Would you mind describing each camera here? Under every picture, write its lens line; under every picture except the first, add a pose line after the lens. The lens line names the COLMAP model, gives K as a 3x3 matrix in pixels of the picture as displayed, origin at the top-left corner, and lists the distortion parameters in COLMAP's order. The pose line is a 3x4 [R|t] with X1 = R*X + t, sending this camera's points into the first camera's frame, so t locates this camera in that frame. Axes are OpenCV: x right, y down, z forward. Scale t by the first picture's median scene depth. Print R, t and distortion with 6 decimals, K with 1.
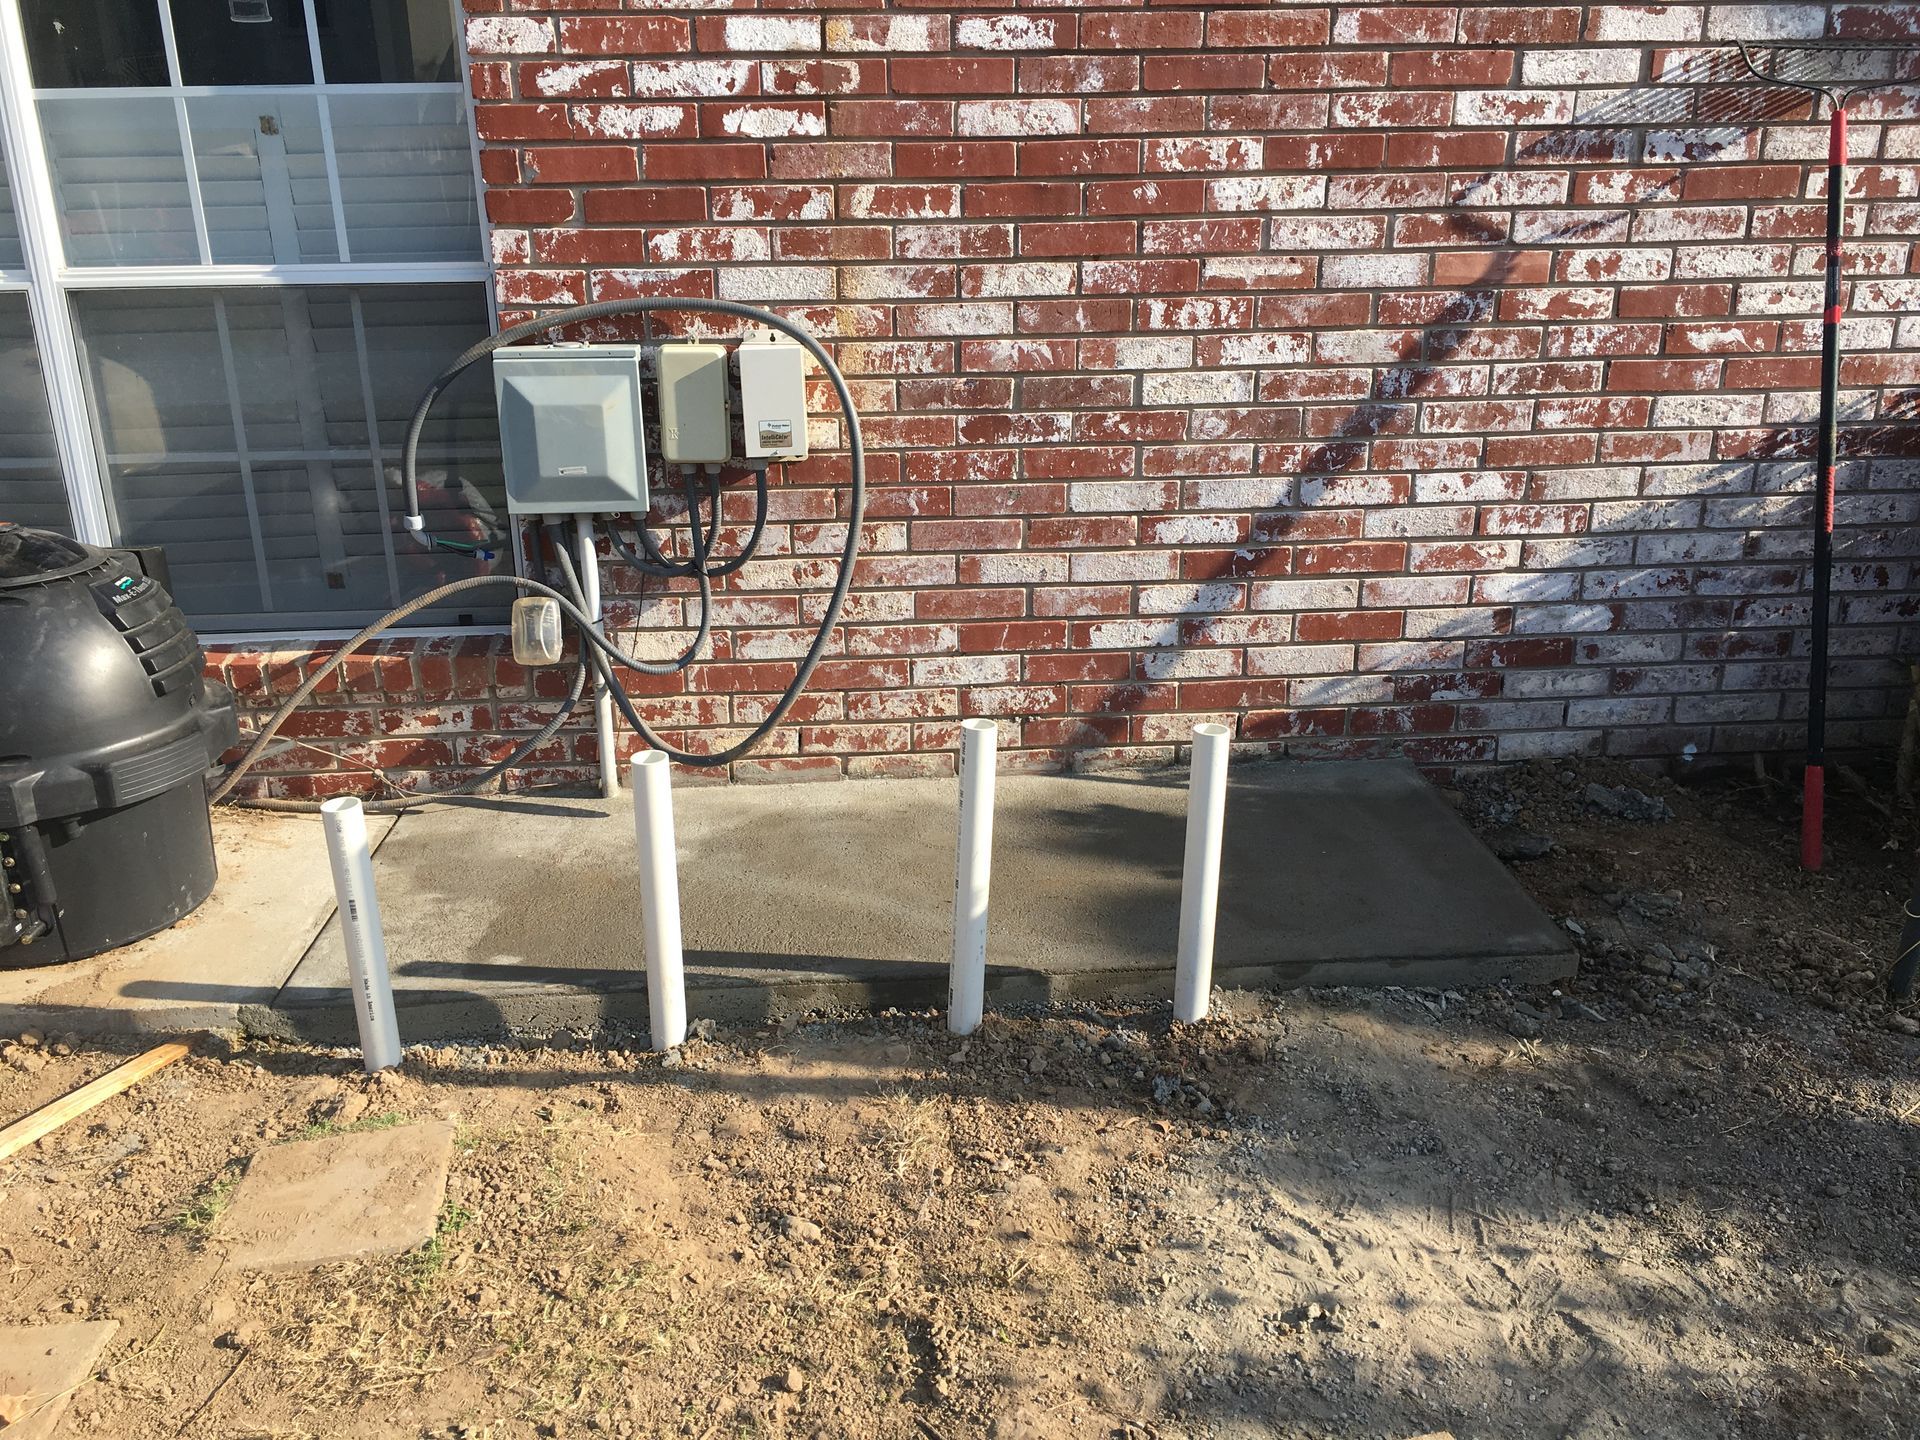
lens RADIAL K [[1633.4, 0, 957.5], [0, 1633.4, 717.4], [0, 0, 1]] dist [0.077447, -0.103740]
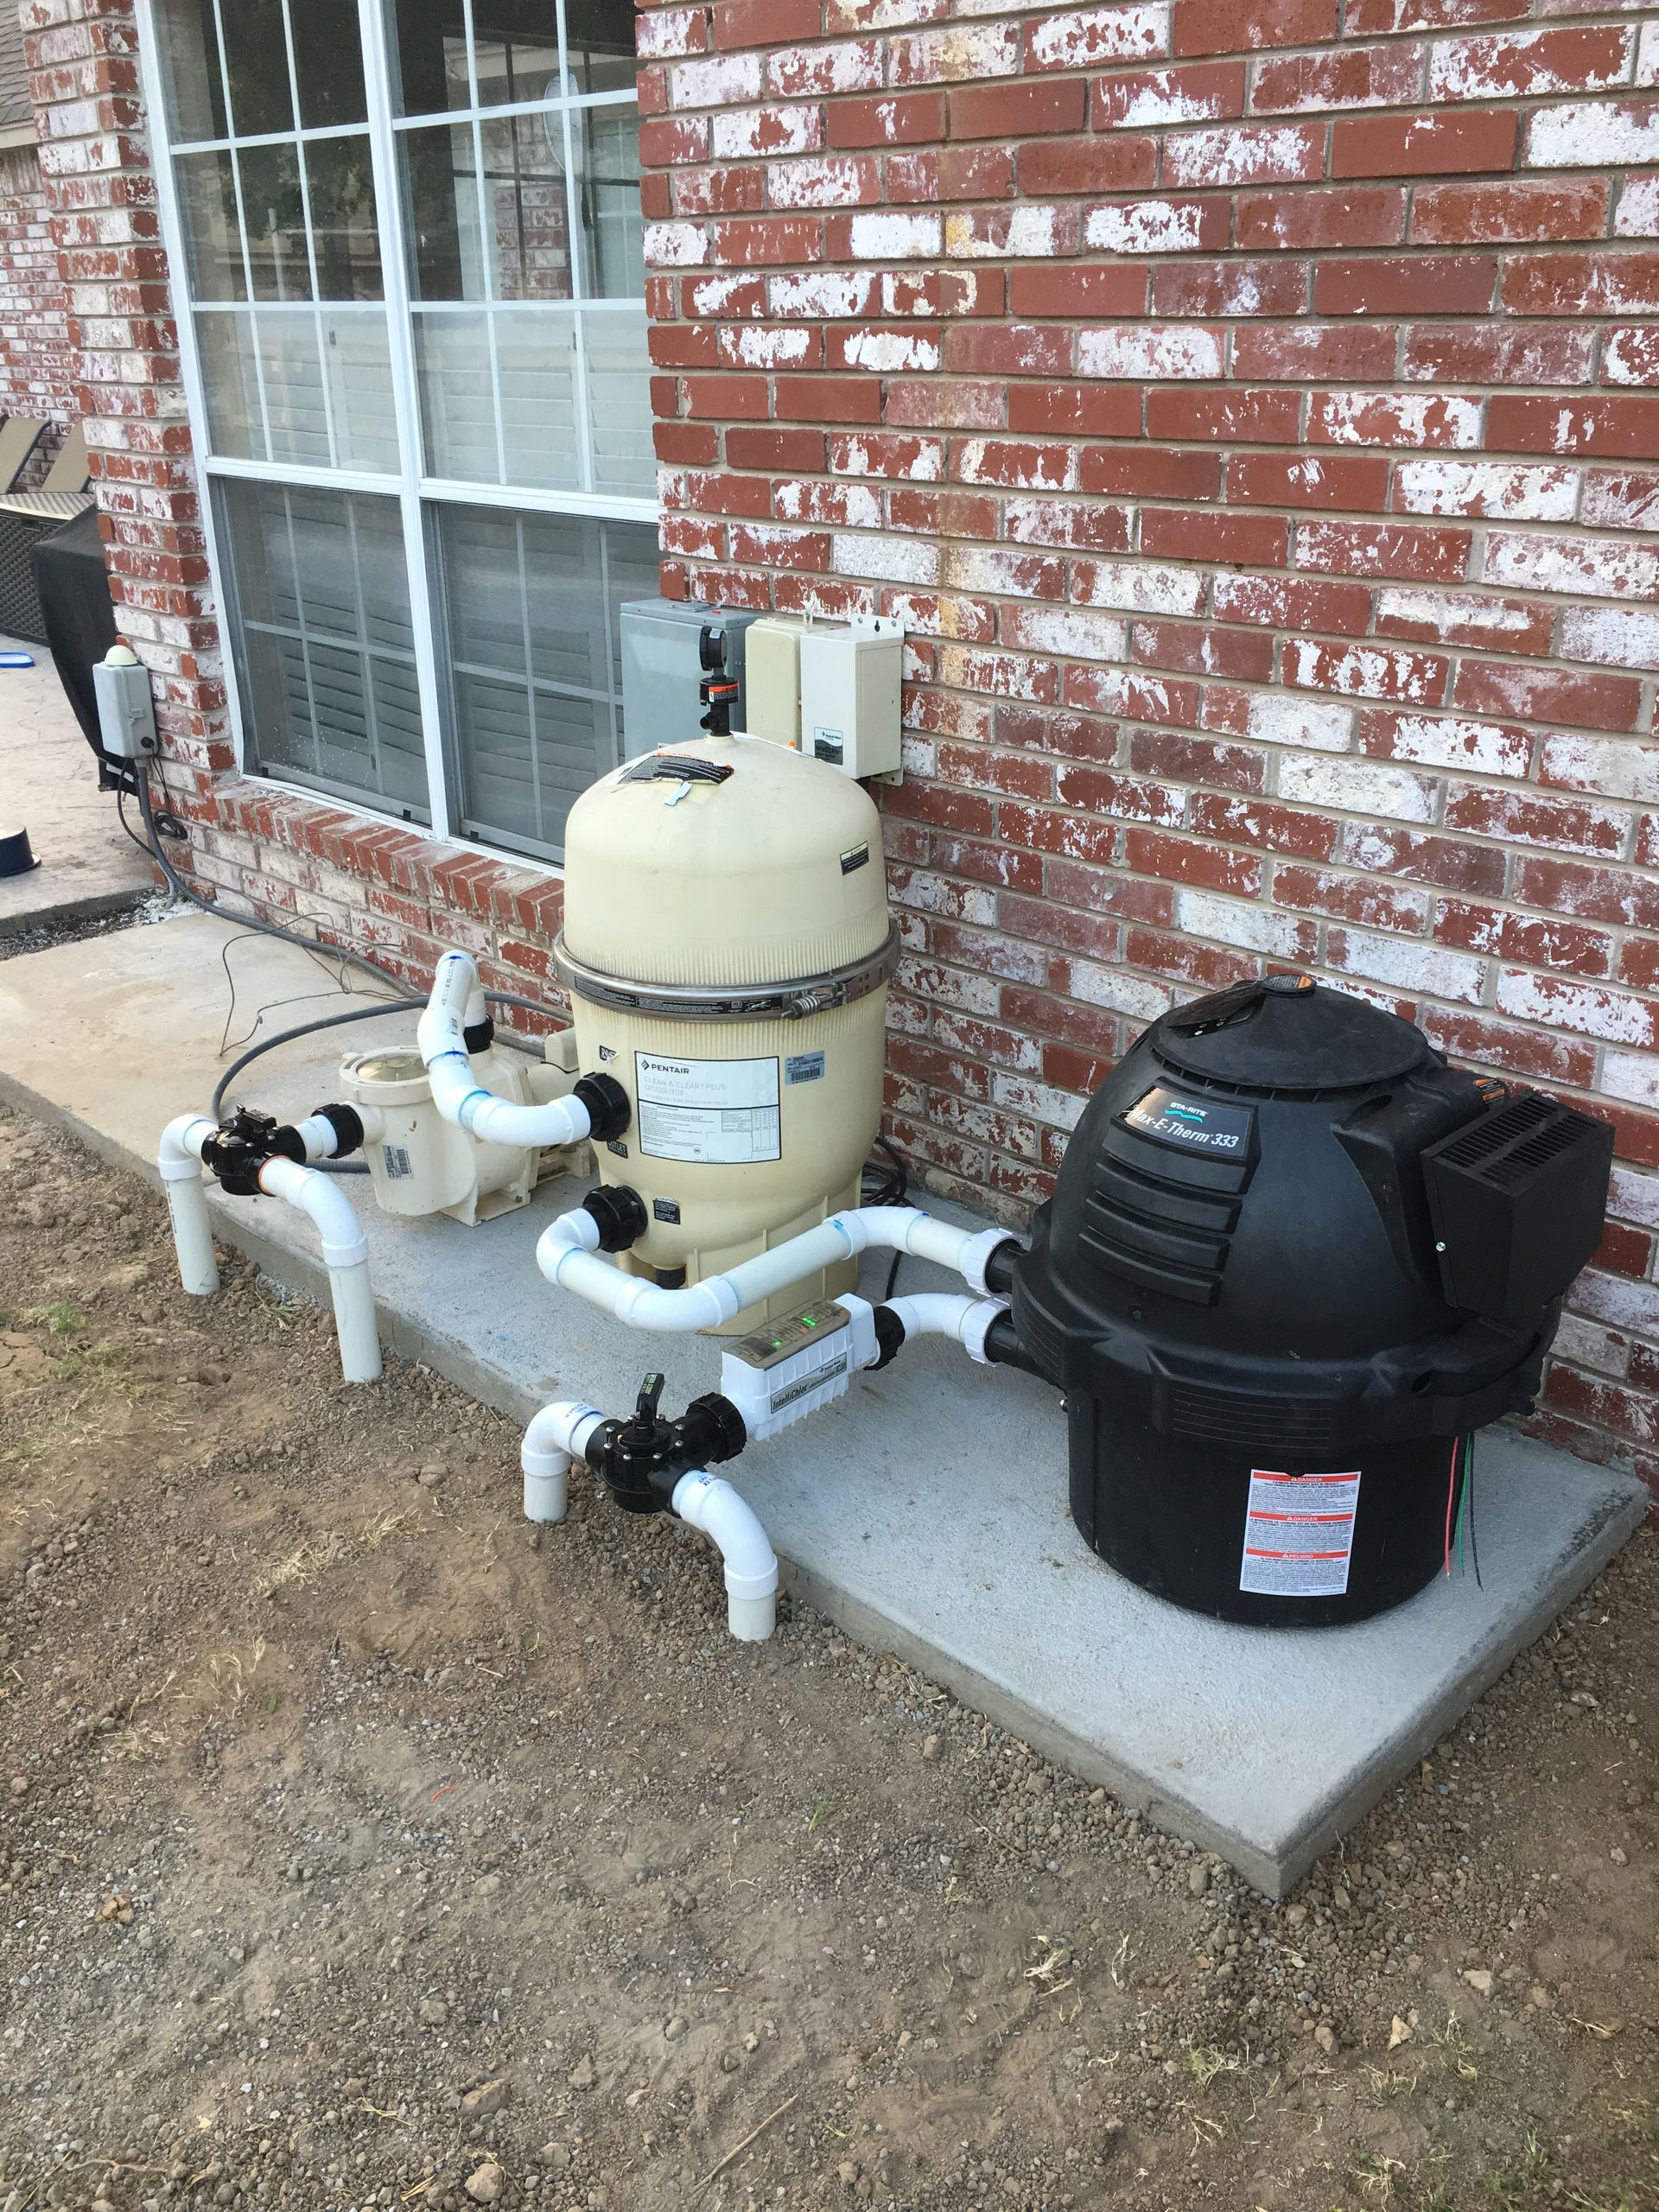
lens RADIAL K [[1881.8, 0, 812.5], [0, 1881.8, 1116.2], [0, 0, 1]] dist [0.077447, -0.103740]
pose [[0.657839, 0.304070, -0.689050, 0.574039], [-0.259026, 0.950412, 0.172113, -0.156447], [0.707215, 0.065260, 0.703980, 0.351097]]
